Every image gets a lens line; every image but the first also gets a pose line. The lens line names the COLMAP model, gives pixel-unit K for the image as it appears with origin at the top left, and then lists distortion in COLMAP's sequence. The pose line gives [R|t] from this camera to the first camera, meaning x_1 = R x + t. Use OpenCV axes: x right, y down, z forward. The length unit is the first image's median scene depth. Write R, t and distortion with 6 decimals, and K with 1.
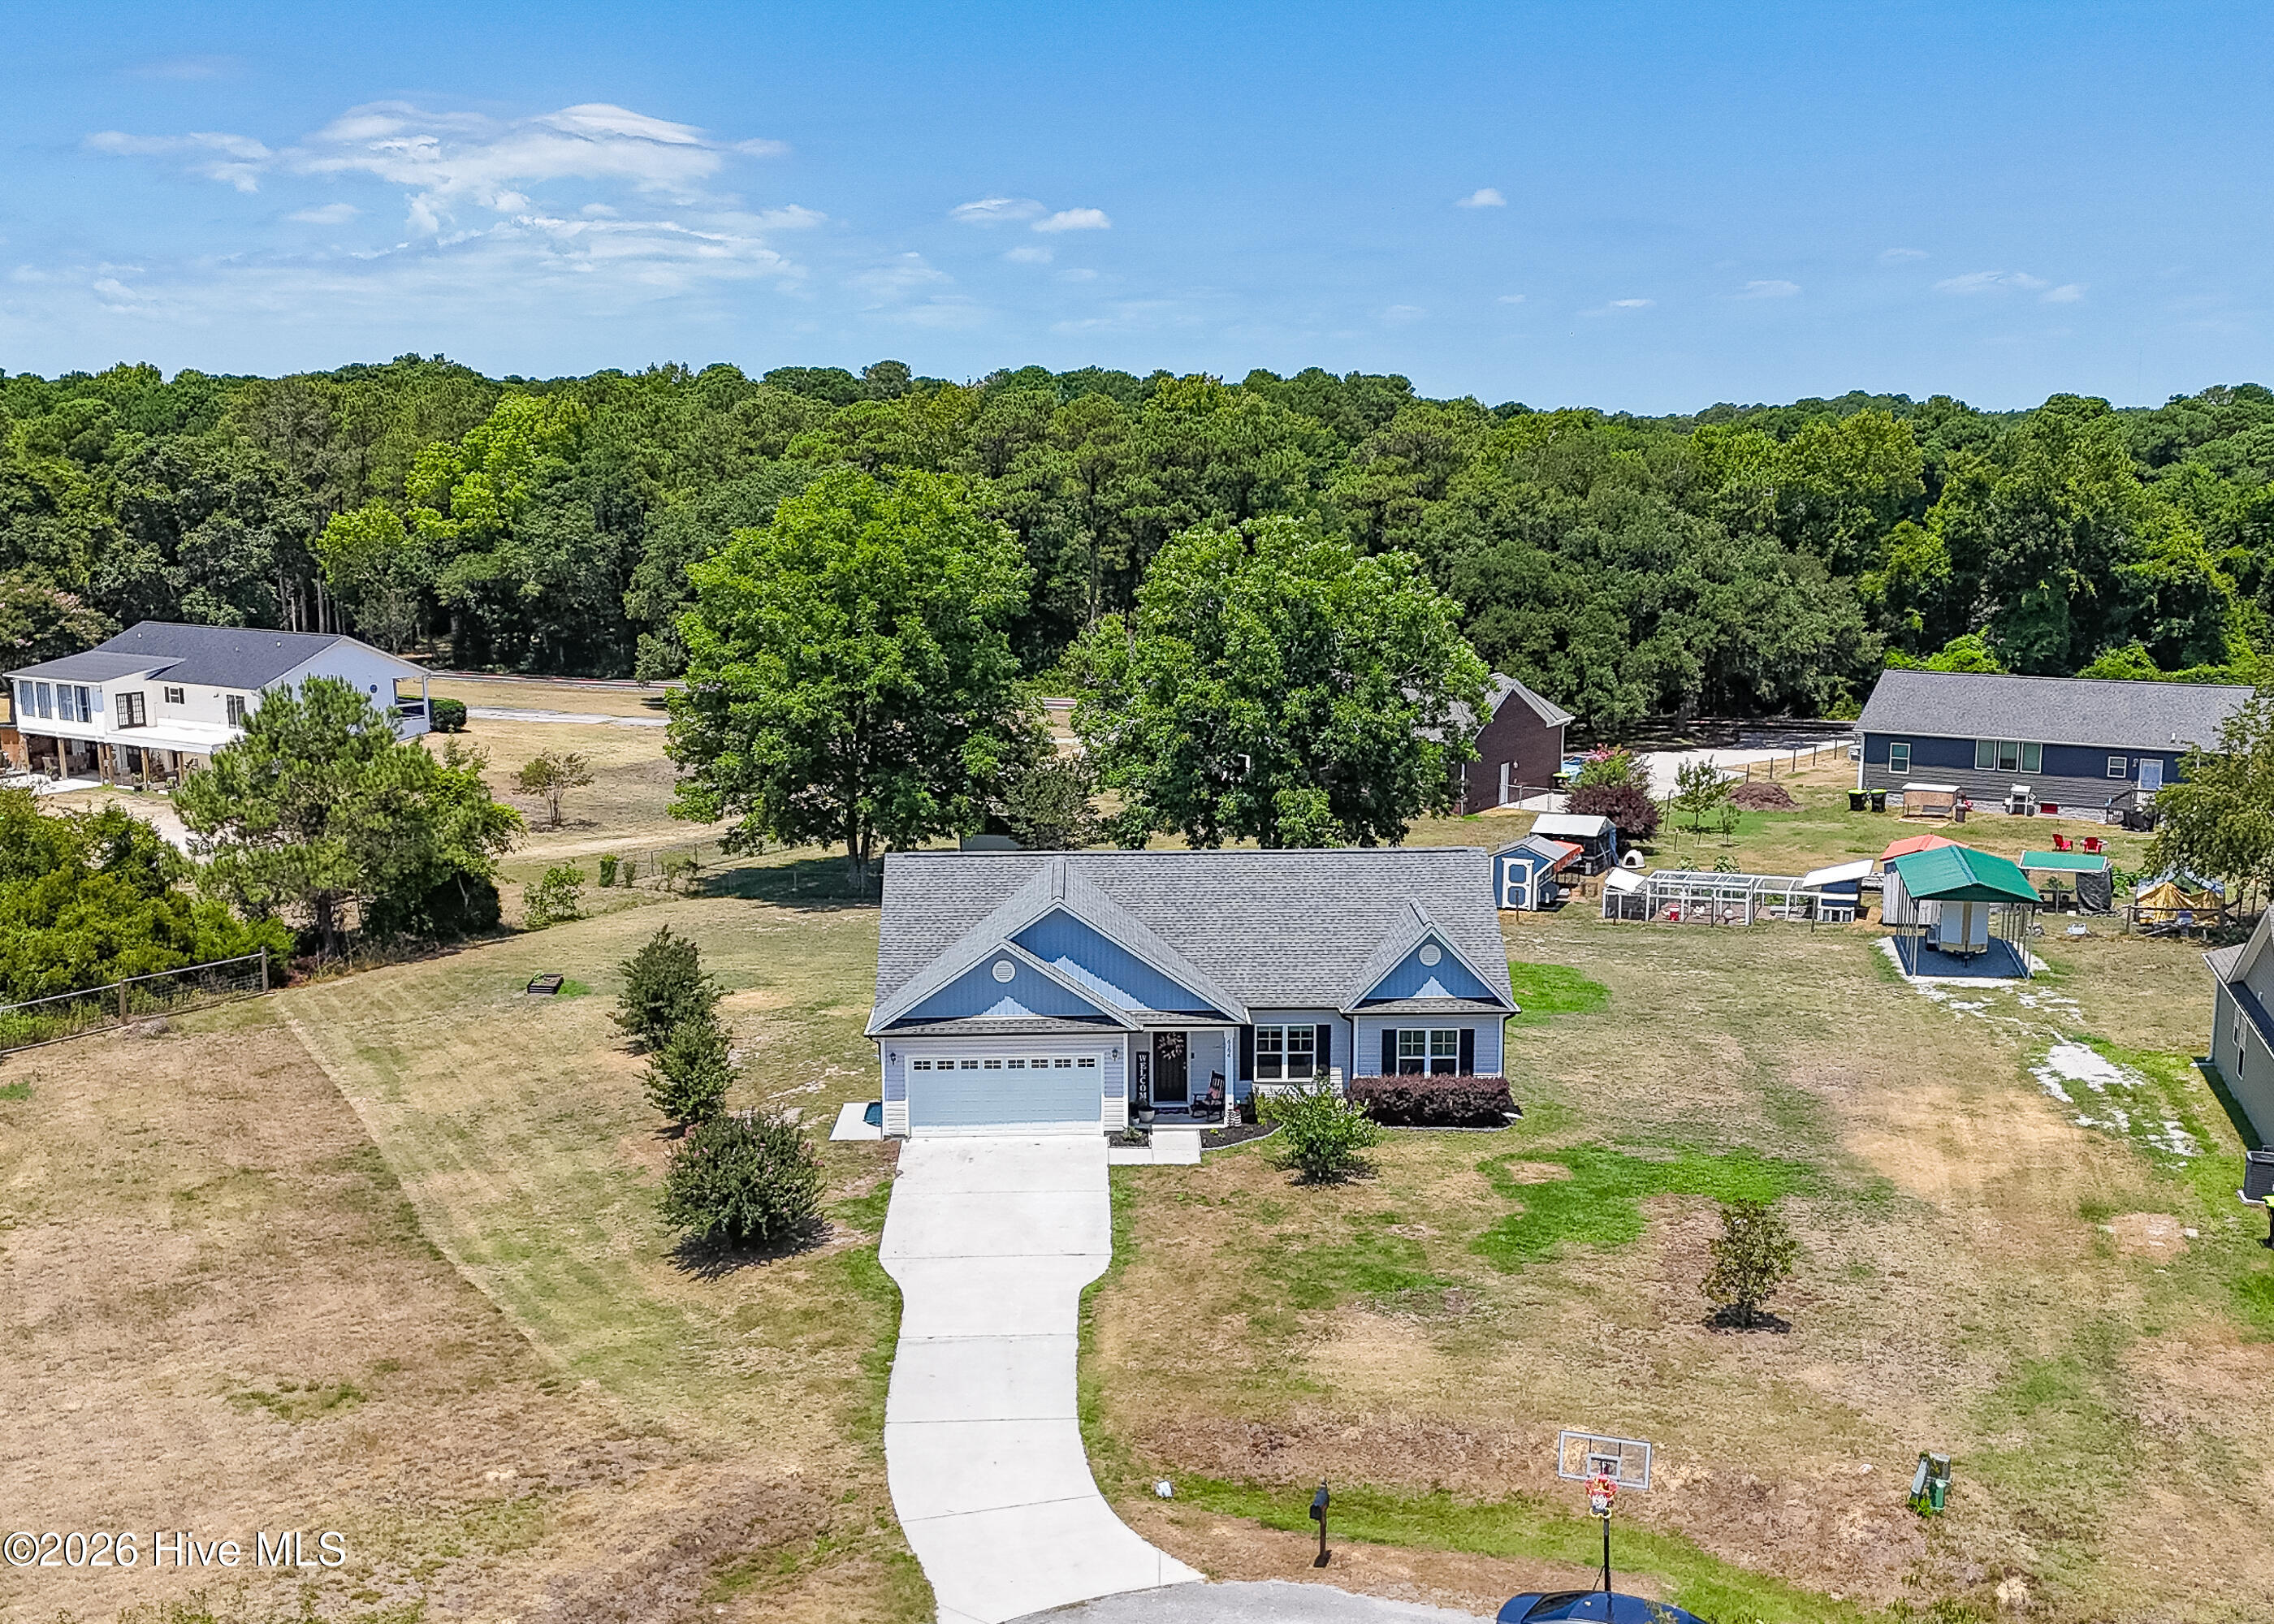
lens RADIAL K [[2458.8, 0, 1145.8], [0, 2458.8, 911.3], [0, 0, 1]] dist [0.159951, -0.384463]
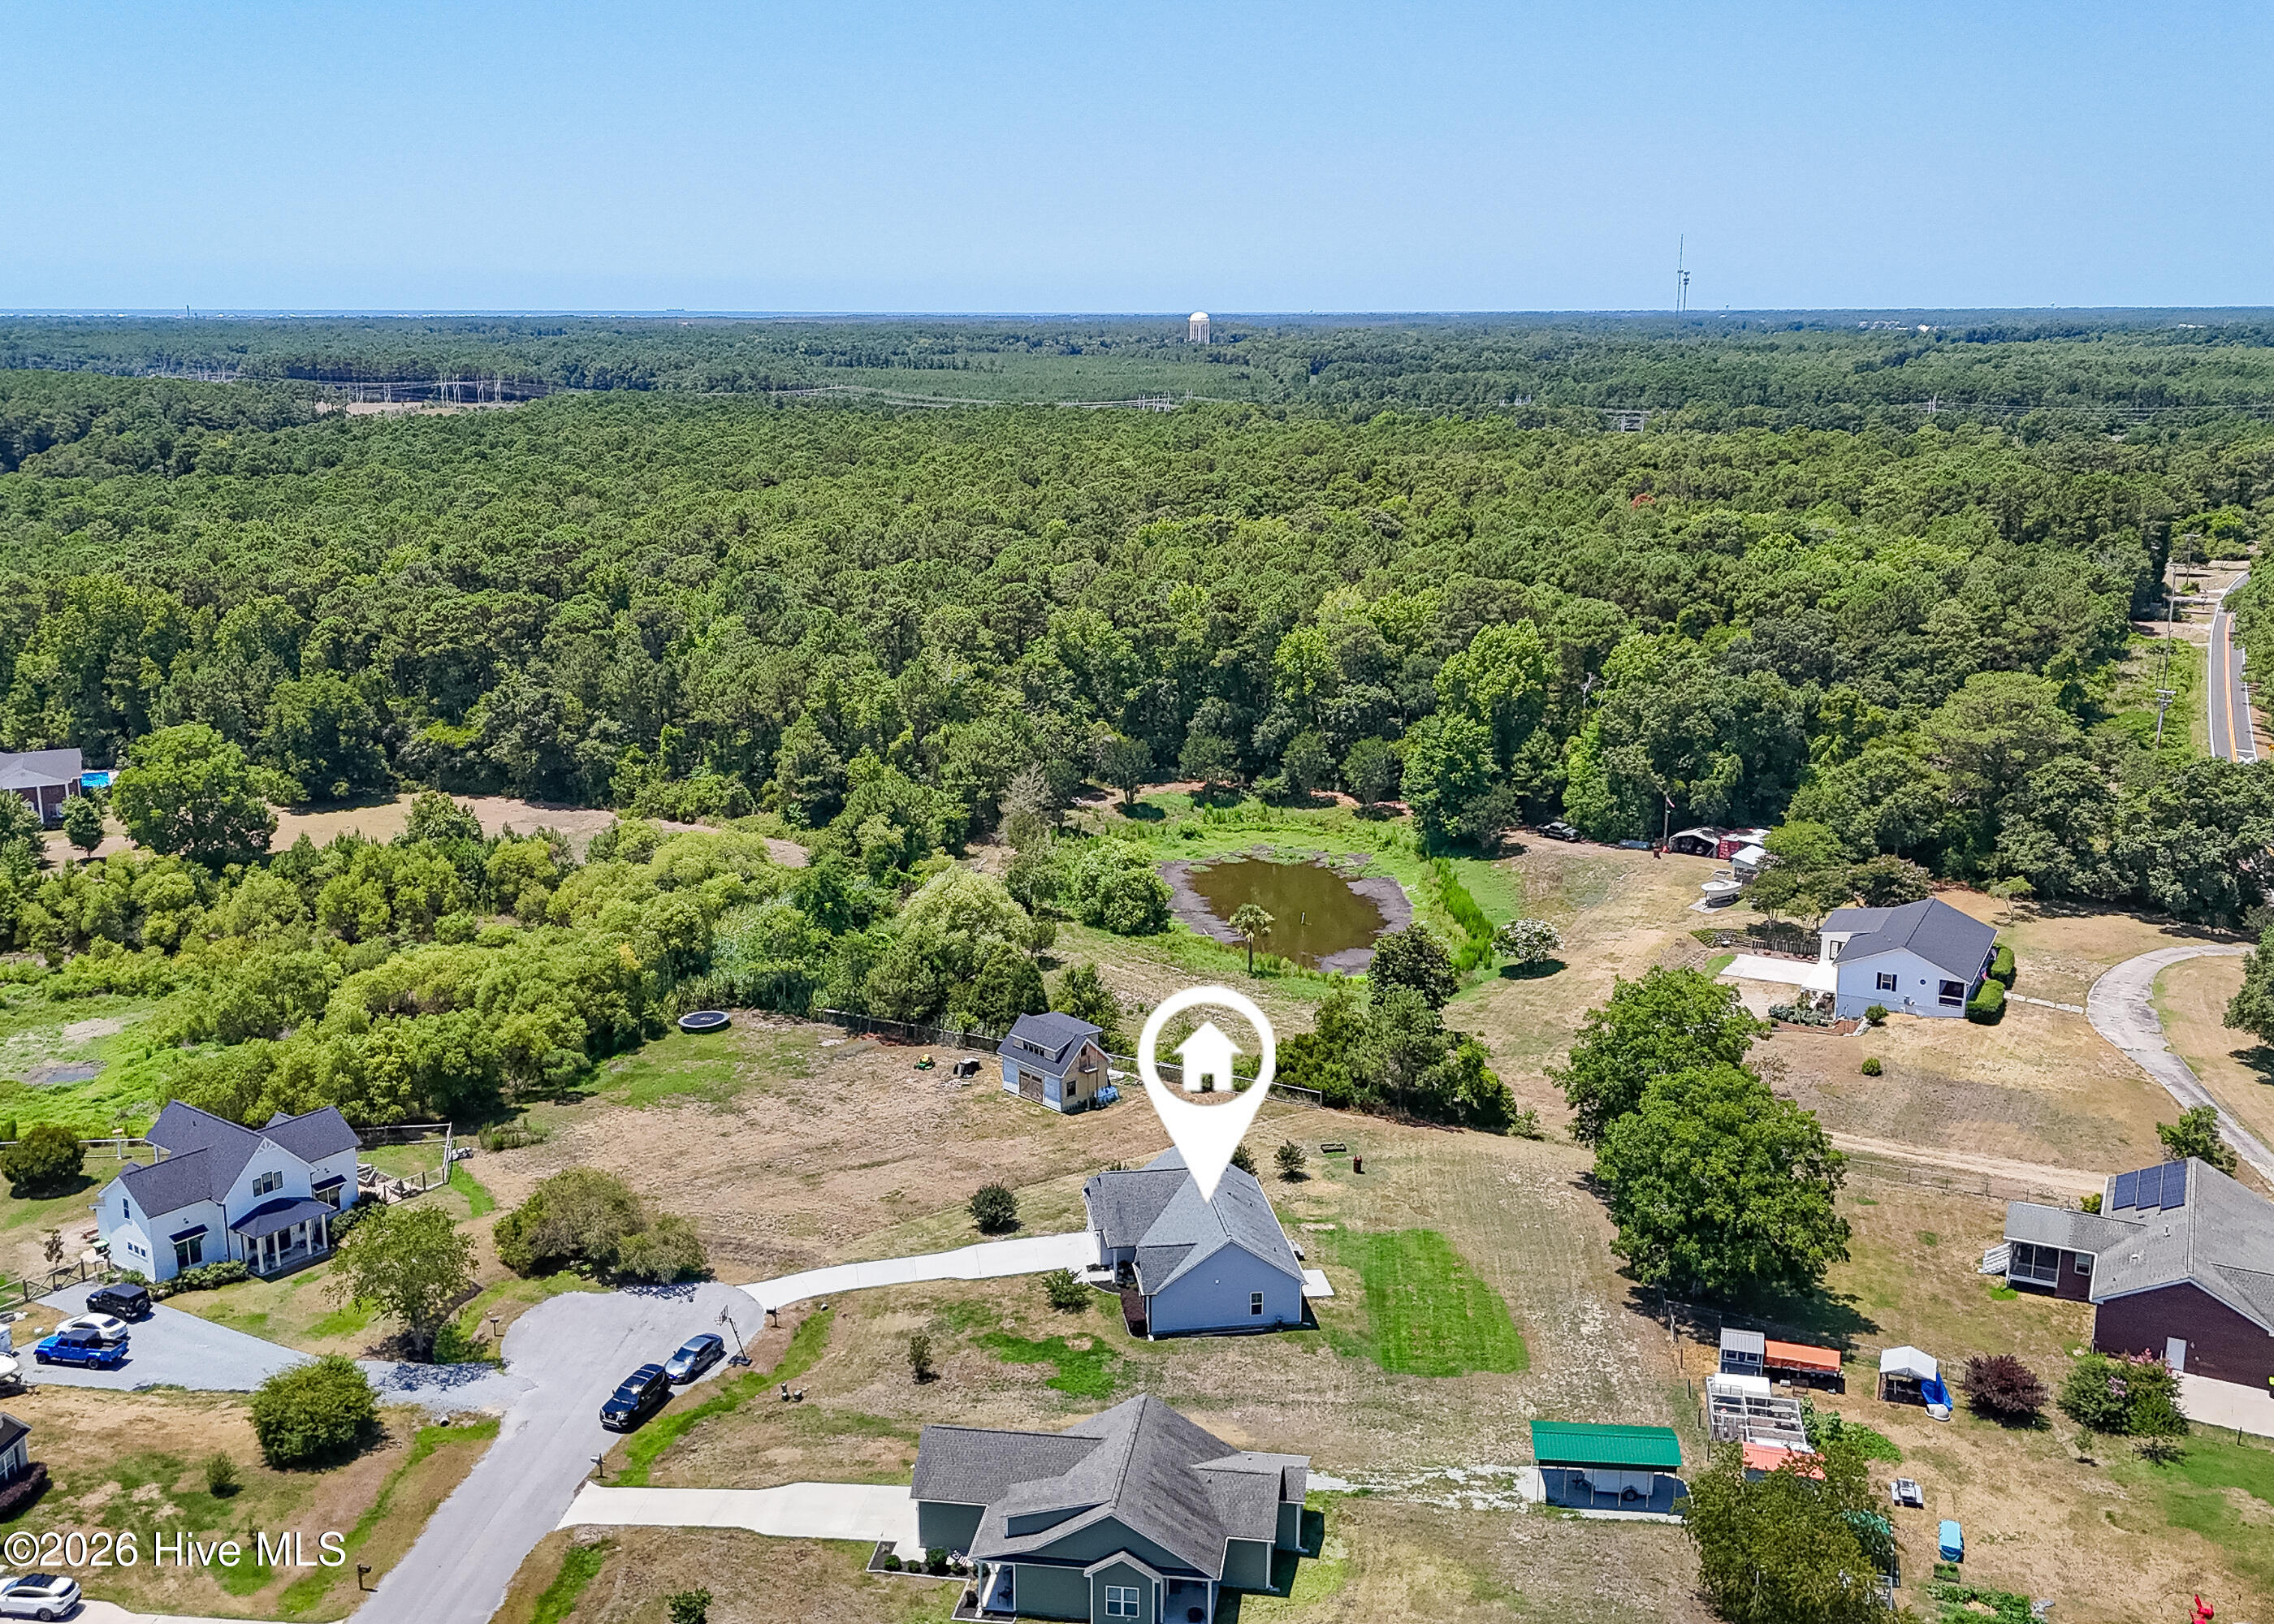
lens RADIAL K [[2113.4, 0, 1142.4], [0, 2113.4, 814.2], [0, 0, 1]] dist [0.114829, -0.173190]
pose [[0.124603, 0.237172, -0.963443, 1.651835], [-0.191527, 0.958498, 0.211184, -0.687742], [0.973546, 0.158211, 0.164857, 0.466031]]
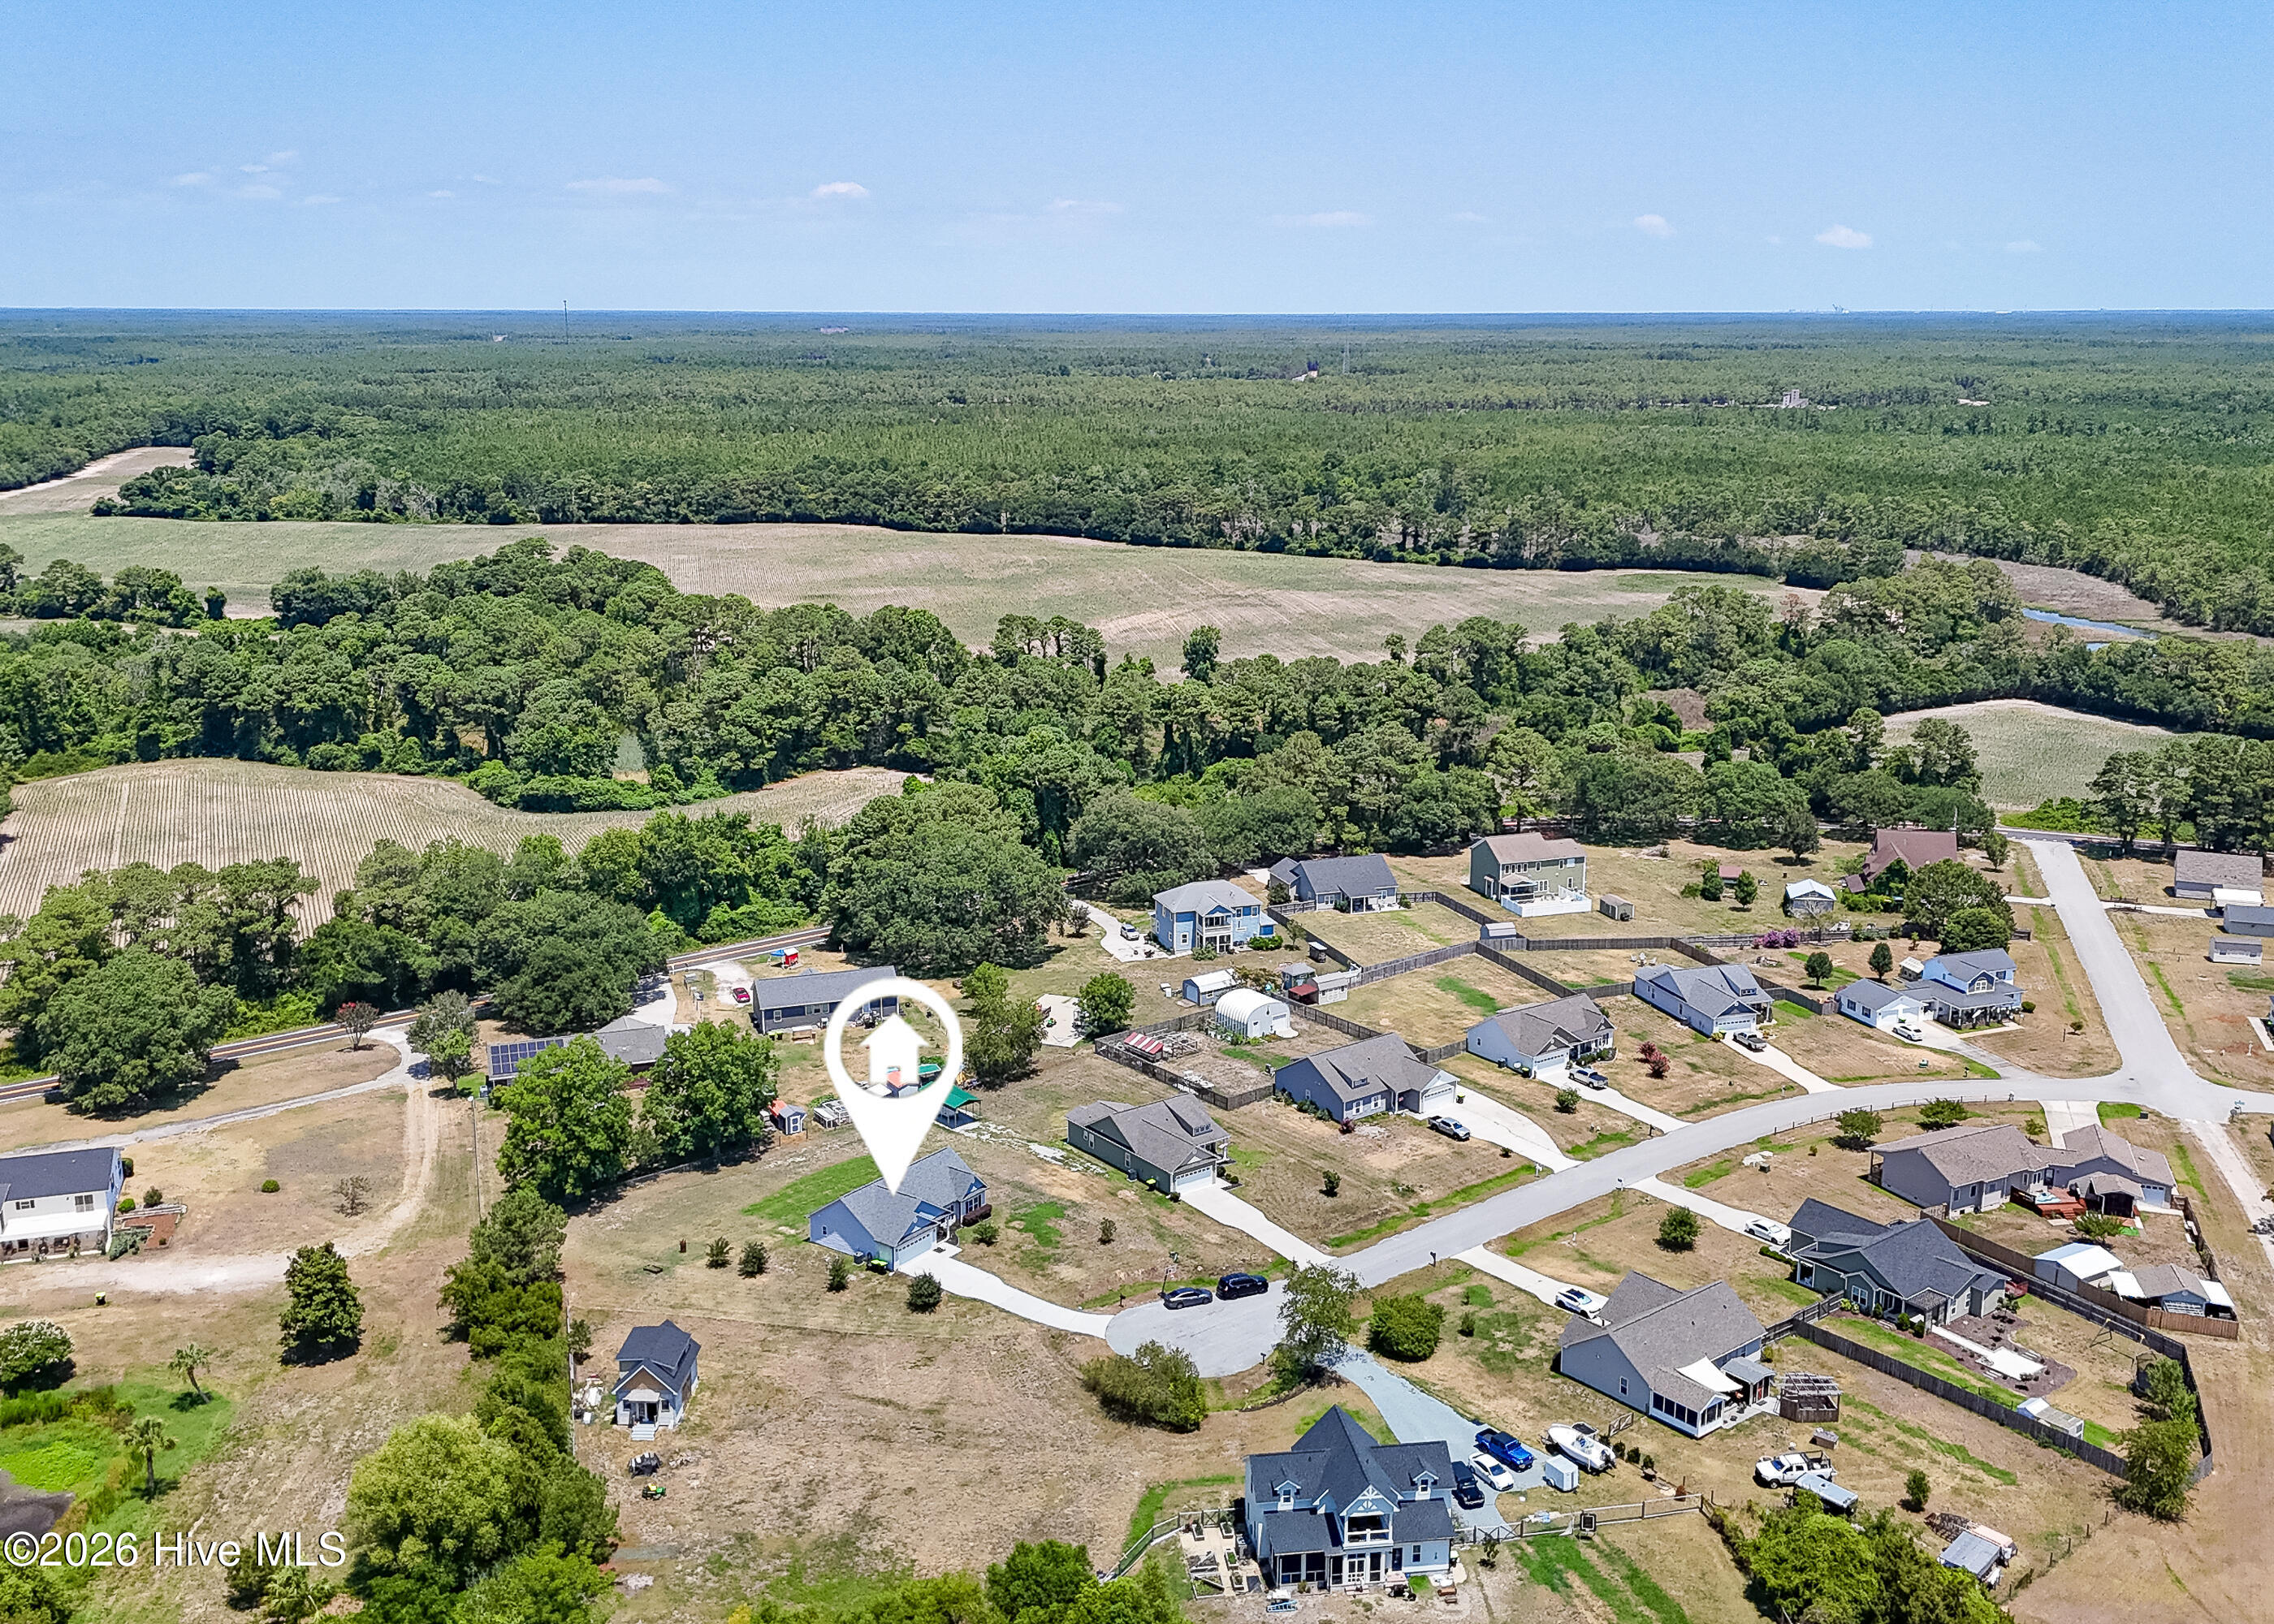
lens RADIAL K [[2121.2, 0, 1140.9], [0, 2121.2, 800.0], [0, 0, 1]] dist [0.160067, -0.348479]
pose [[0.612918, -0.174635, 0.770607, -1.862679], [0.149363, 0.983294, 0.104036, -0.742826], [-0.775901, 0.051335, 0.628762, -1.172281]]
